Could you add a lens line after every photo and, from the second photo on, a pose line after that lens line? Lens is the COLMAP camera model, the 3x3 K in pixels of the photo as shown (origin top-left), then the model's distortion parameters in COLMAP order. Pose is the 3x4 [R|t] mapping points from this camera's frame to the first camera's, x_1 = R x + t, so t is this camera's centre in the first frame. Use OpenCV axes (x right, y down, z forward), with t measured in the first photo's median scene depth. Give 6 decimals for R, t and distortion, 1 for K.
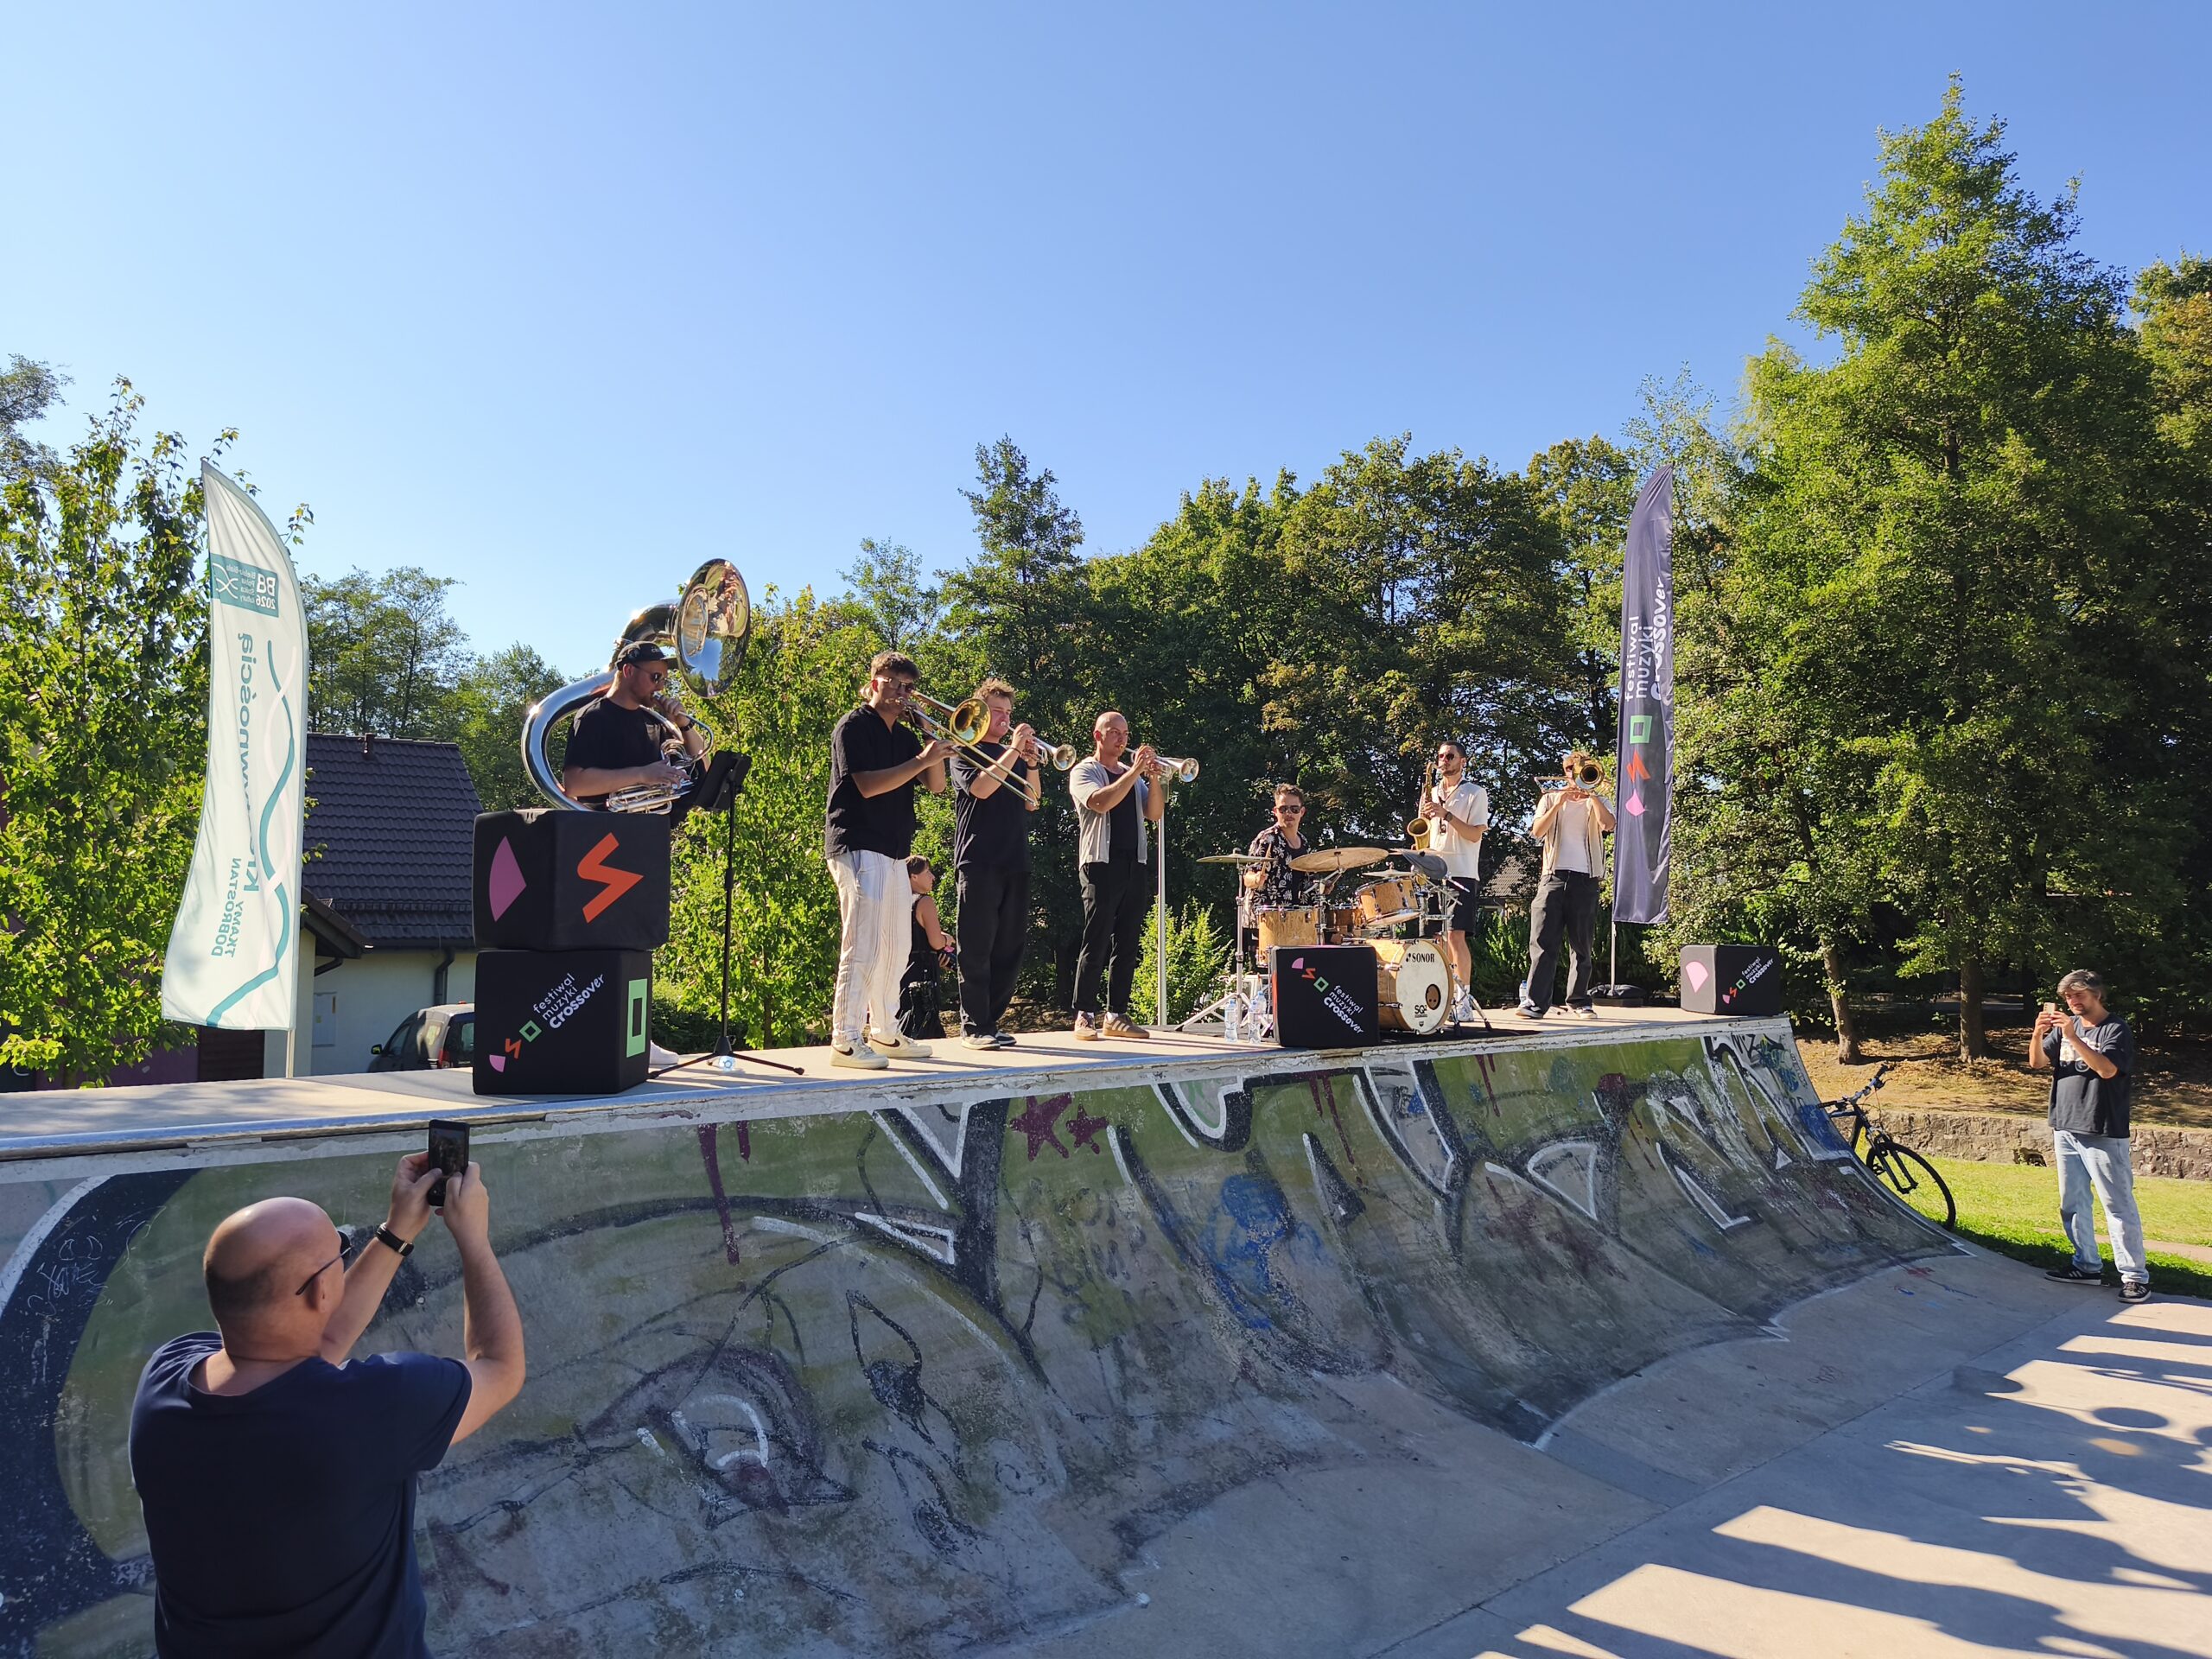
lens RADIAL K [[1542.4, 0, 1106.0], [0, 1542.4, 829.5], [0, 0, 1]] dist [0.039113, -0.077090]
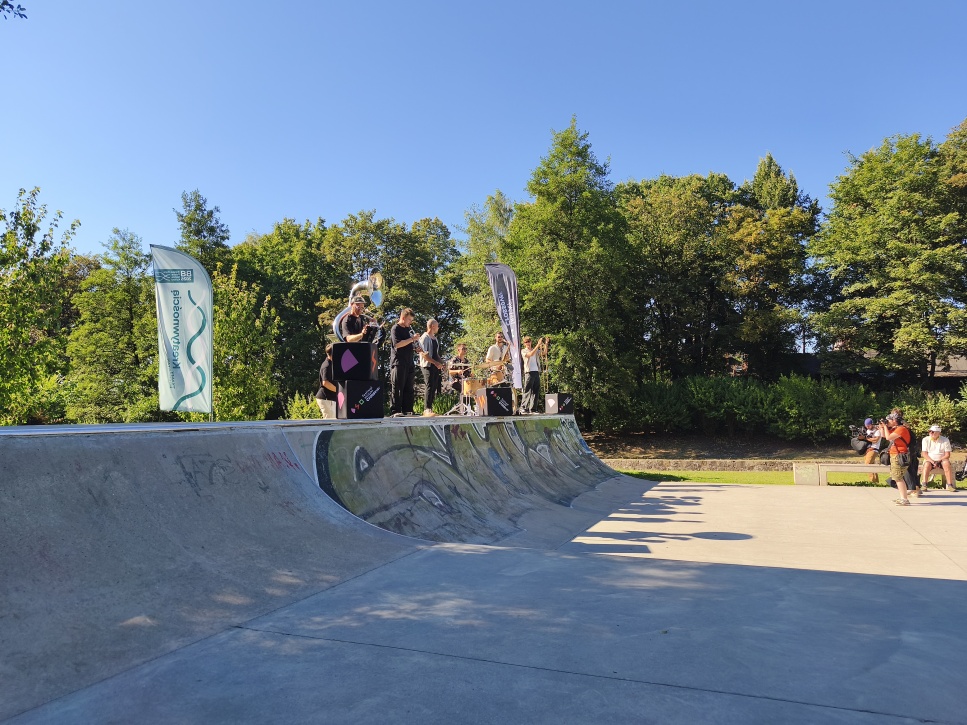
lens RADIAL K [[661.5, 0, 483.5], [0, 661.5, 362.5], [0, 0, 1]] dist [0.101383, -0.207987]
pose [[0.909538, 0.014480, 0.415369, -0.153747], [-0.010346, 0.999872, -0.012201, 0.010470], [-0.415492, 0.006800, 0.909571, -0.113160]]
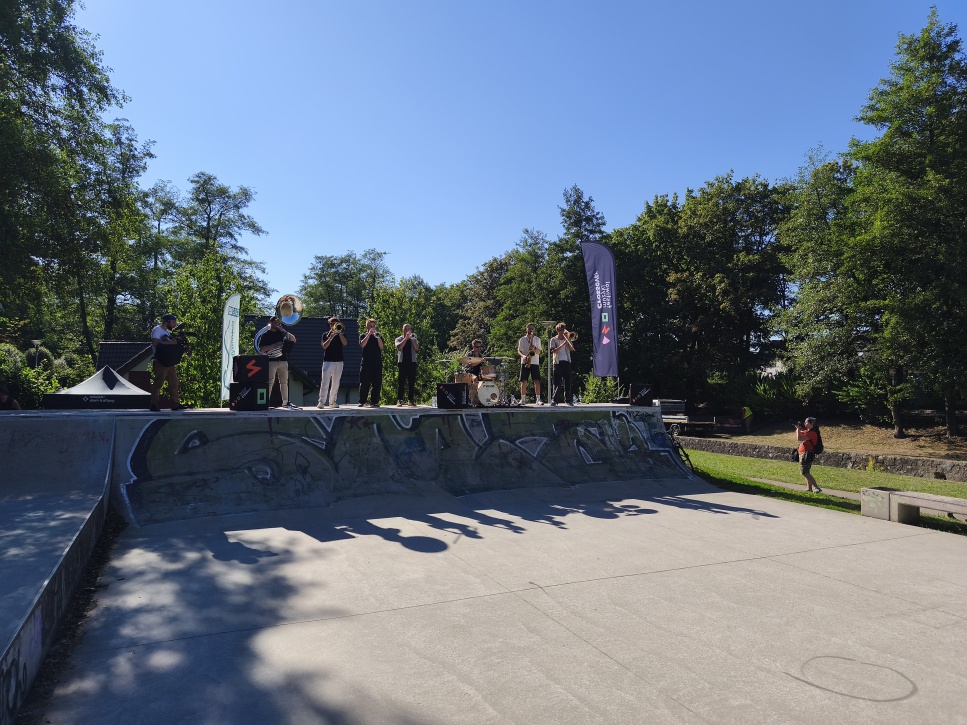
lens RADIAL K [[671.1, 0, 483.5], [0, 671.1, 362.5], [0, 0, 1]] dist [0.046000, -0.048182]
pose [[0.955506, -0.009443, -0.294821, 0.213326], [0.019951, 0.999268, 0.032655, -0.009104], [0.294296, -0.037084, 0.954994, -0.178671]]
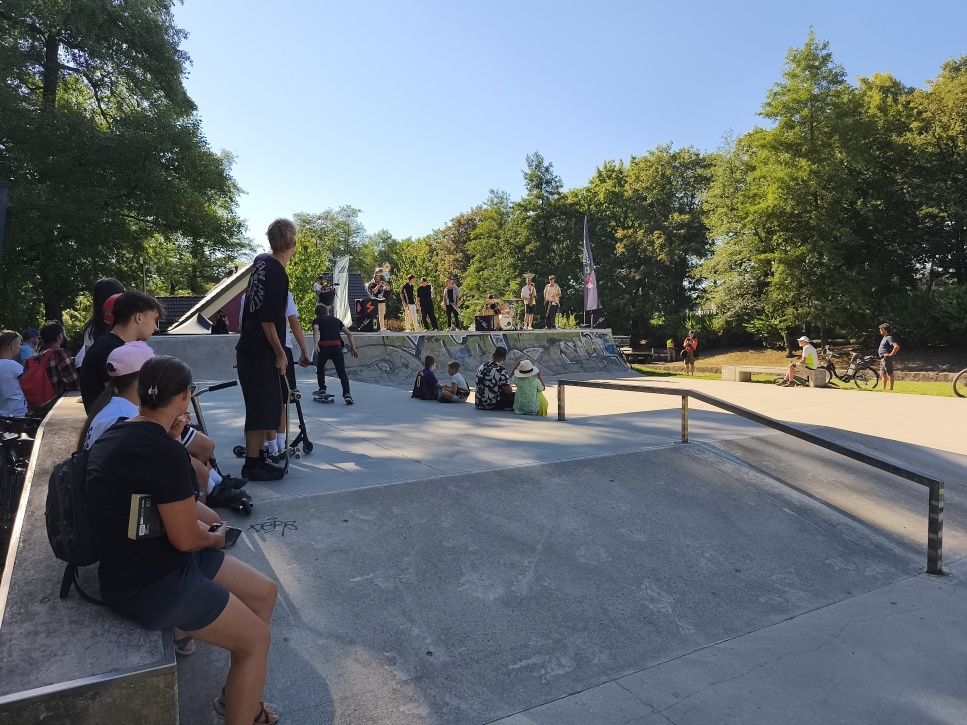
lens RADIAL K [[661.5, 0, 483.5], [0, 661.5, 362.5], [0, 0, 1]] dist [0.101383, -0.207987]
pose [[0.973539, -0.011311, -0.228241, 0.223444], [0.037303, 0.993243, 0.109892, -0.008771], [0.225456, -0.115498, 0.967383, -0.486439]]
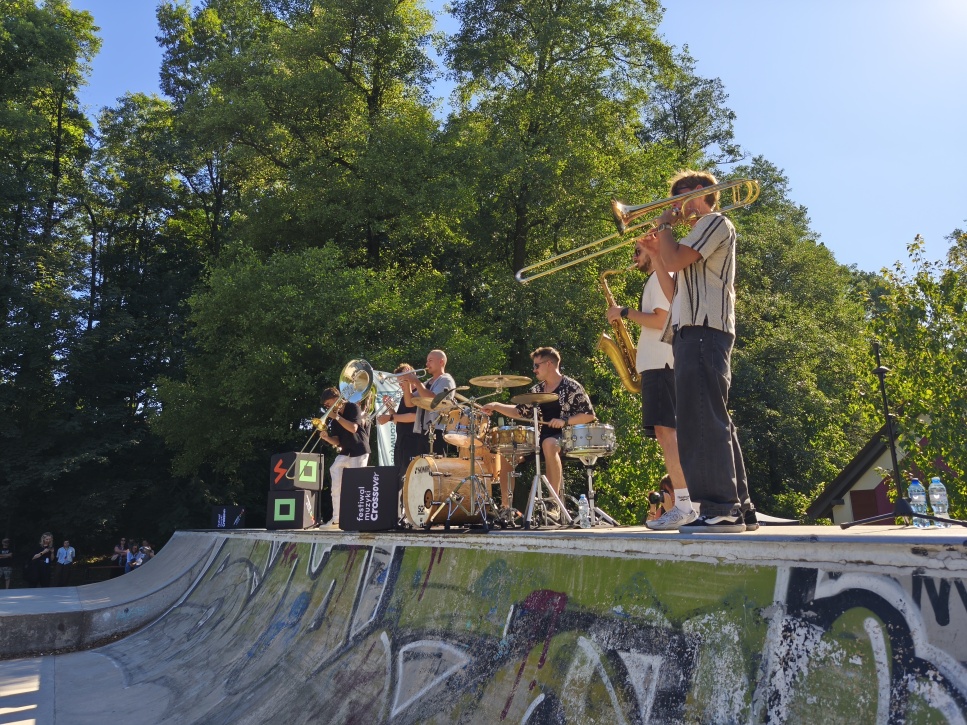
lens RADIAL K [[674.3, 0, 483.5], [0, 674.3, 362.5], [0, 0, 1]] dist [0.039113, -0.077090]
pose [[-0.187297, -0.234256, -0.953962, 0.247076], [0.069914, 0.965506, -0.250817, 0.045531], [0.979812, -0.113672, -0.164459, 0.366919]]
